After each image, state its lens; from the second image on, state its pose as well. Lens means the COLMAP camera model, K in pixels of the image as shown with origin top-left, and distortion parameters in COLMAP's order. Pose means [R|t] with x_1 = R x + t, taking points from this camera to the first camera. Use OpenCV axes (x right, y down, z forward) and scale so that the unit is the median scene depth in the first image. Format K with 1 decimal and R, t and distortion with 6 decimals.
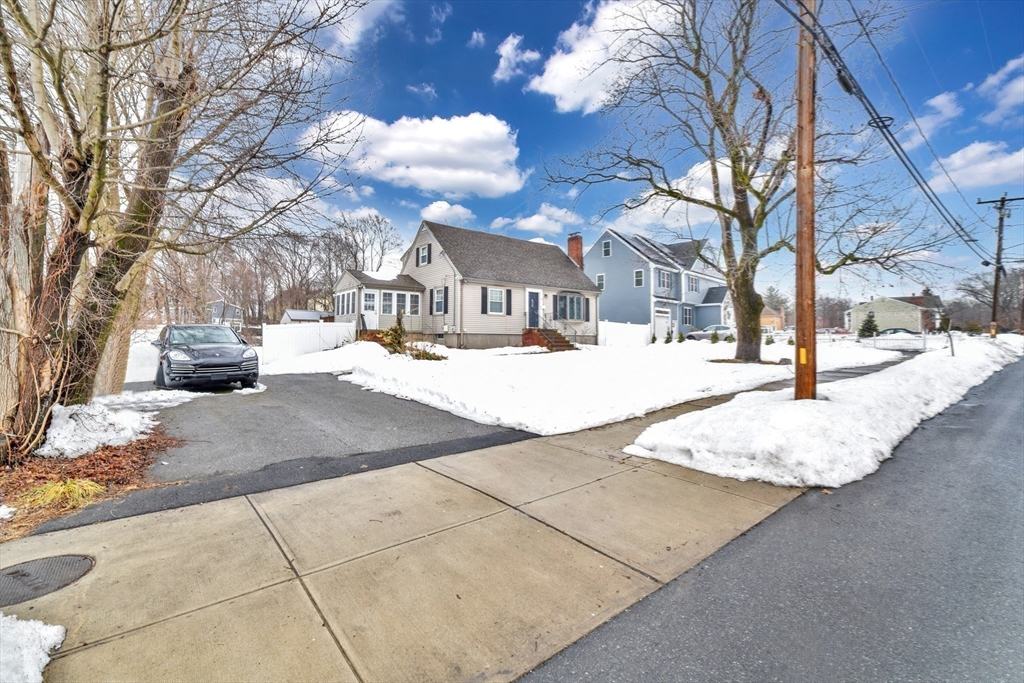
lens RADIAL K [[448.2, 0, 516.0], [0, 448.2, 340.7], [0, 0, 1]] dist [-0.009266, 0.000020]
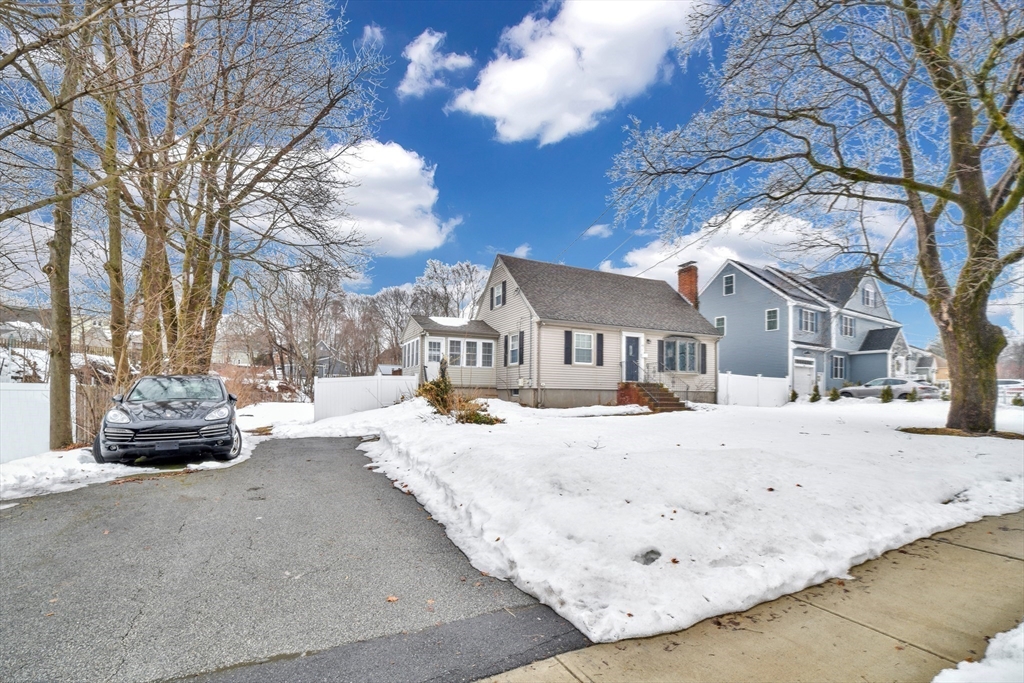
lens RADIAL K [[464.4, 0, 520.1], [0, 464.4, 396.2], [0, 0, 1]] dist [-0.003890, -0.000192]
pose [[0.976834, 0.004479, -0.213950, 0.022349], [-0.004837, 0.999988, -0.001149, -0.001047], [0.213942, 0.002157, 0.976844, 0.157274]]
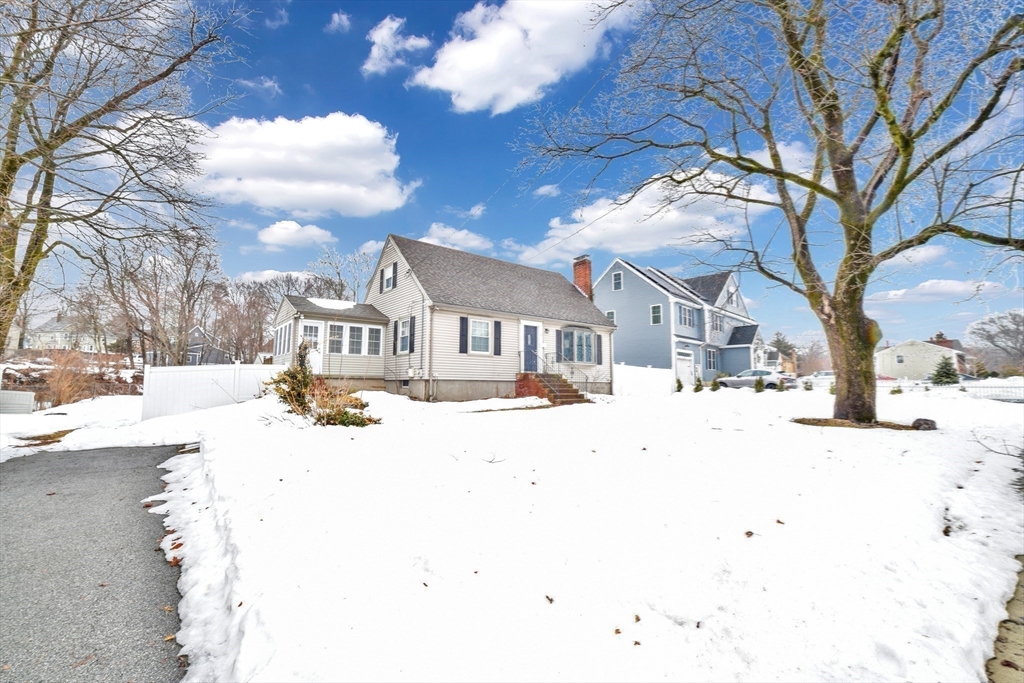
lens RADIAL K [[448.2, 0, 516.0], [0, 448.2, 340.7], [0, 0, 1]] dist [-0.009266, 0.000020]
pose [[0.999990, 0.000342, -0.004449, 0.018215], [-0.000797, 0.994727, -0.102555, -0.004026], [0.004390, 0.102558, 0.994717, 0.244775]]
